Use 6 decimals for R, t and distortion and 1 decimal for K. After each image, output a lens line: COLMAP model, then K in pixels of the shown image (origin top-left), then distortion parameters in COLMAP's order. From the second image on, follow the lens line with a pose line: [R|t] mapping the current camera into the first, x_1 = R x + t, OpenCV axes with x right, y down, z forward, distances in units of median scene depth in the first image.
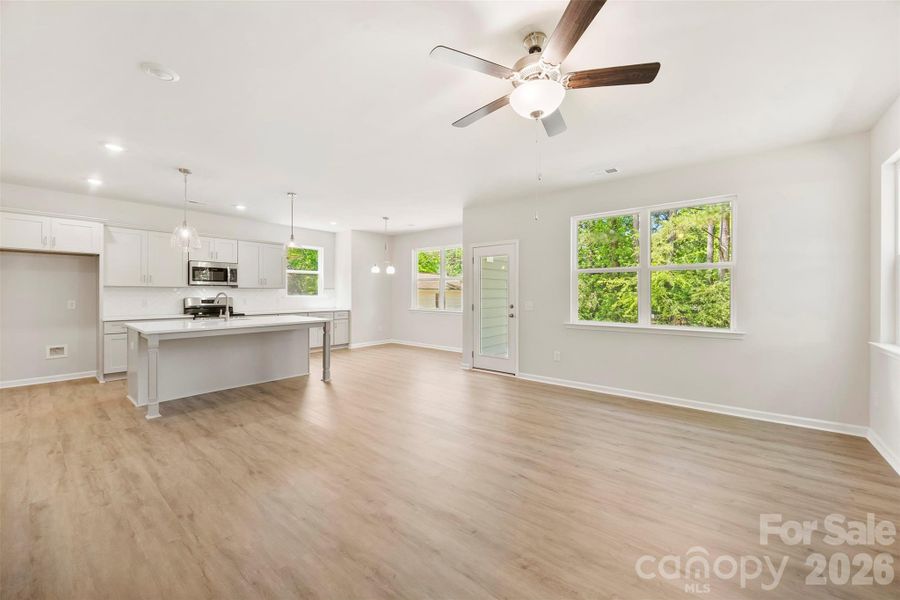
lens RADIAL K [[347.0, 0, 454.9], [0, 347.0, 292.6], [0, 0, 1]] dist [-0.003173, 0.000360]
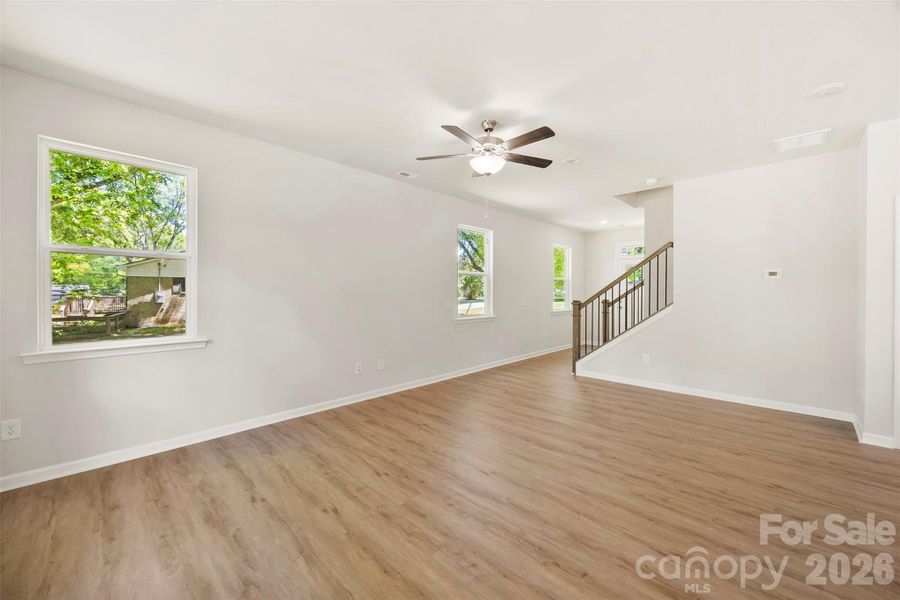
lens RADIAL K [[347.0, 0, 452.8], [0, 347.0, 293.5], [0, 0, 1]] dist [-0.003173, 0.000360]
pose [[-0.997267, 0.003291, 0.073814, 0.171163], [0.002572, 0.999948, -0.009830, 0.012509], [-0.073843, -0.009613, -0.997224, 1.632942]]
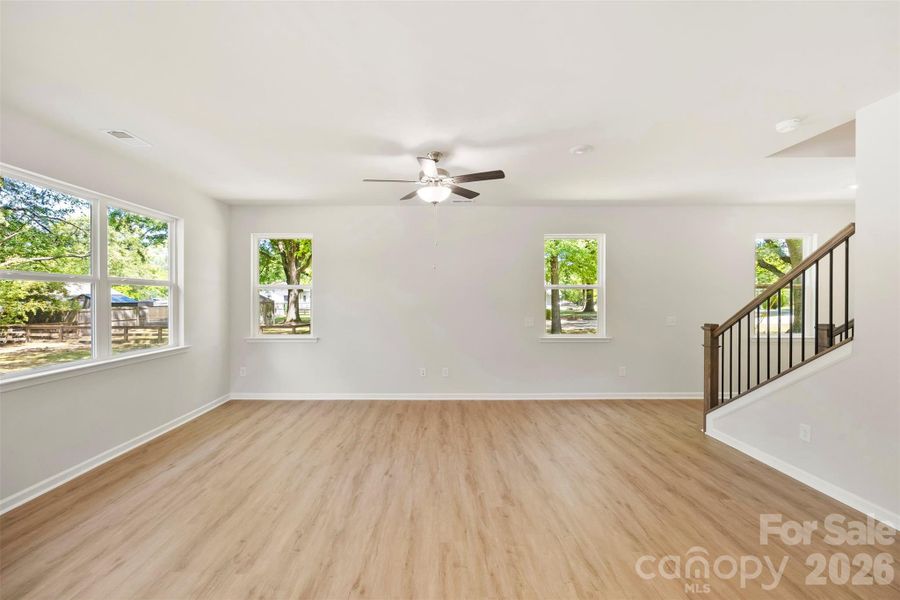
lens RADIAL K [[347.0, 0, 431.8], [0, 347.0, 304.8], [0, 0, 1]] dist [-0.003173, 0.000360]
pose [[-0.639850, -0.008530, 0.768452, -0.646821], [-0.004954, 0.999963, 0.006974, -0.038994], [-0.768484, 0.000656, -0.639869, 1.319598]]
